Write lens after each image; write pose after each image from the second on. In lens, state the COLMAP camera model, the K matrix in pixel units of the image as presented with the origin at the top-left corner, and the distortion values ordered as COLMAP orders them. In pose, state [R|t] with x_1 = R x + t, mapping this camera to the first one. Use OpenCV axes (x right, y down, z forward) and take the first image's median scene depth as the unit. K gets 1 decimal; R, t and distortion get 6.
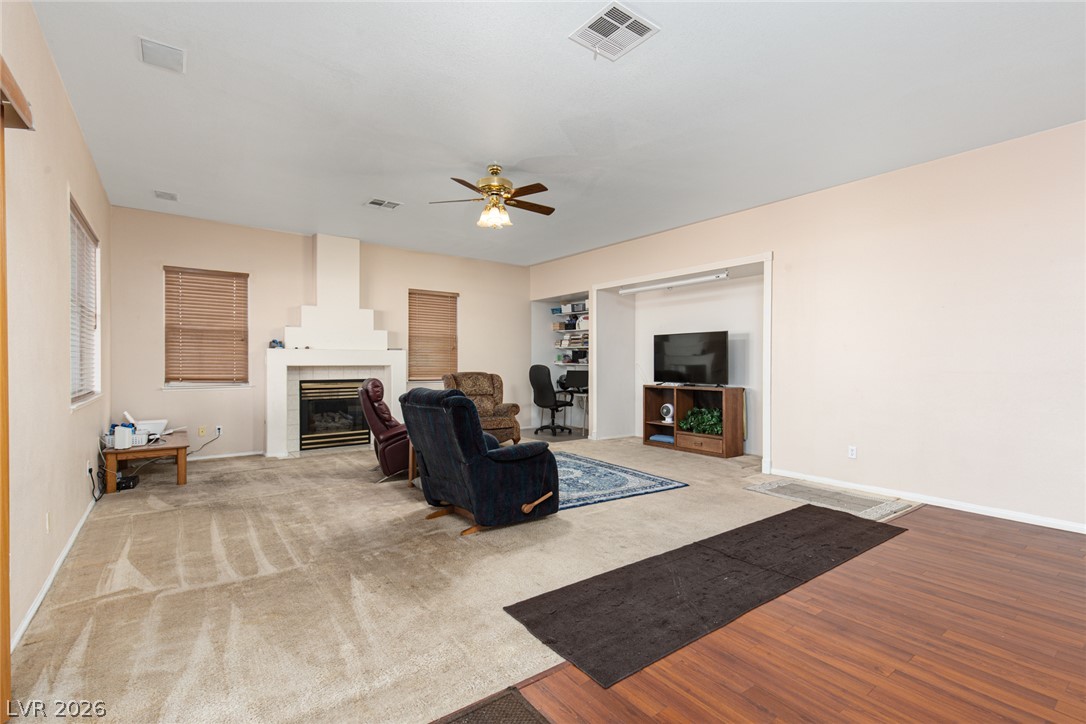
lens RADIAL K [[490.0, 0, 544.5], [0, 490.0, 365.2], [0, 0, 1]] dist [0.012023, -0.001872]
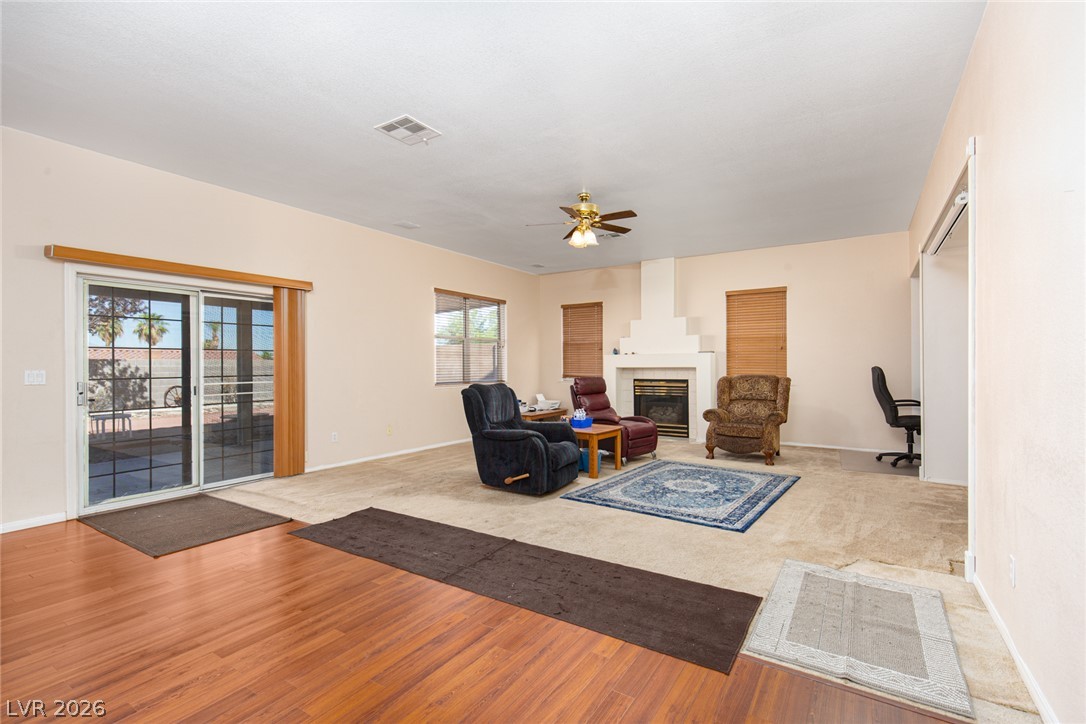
lens RADIAL K [[490.0, 0, 550.4], [0, 490.0, 363.1], [0, 0, 1]] dist [0.012023, -0.001872]
pose [[0.373144, -0.008001, -0.927739, 0.693003], [-0.001514, 0.999956, -0.009232, 0.001964], [0.927772, 0.004850, 0.373116, 0.372962]]
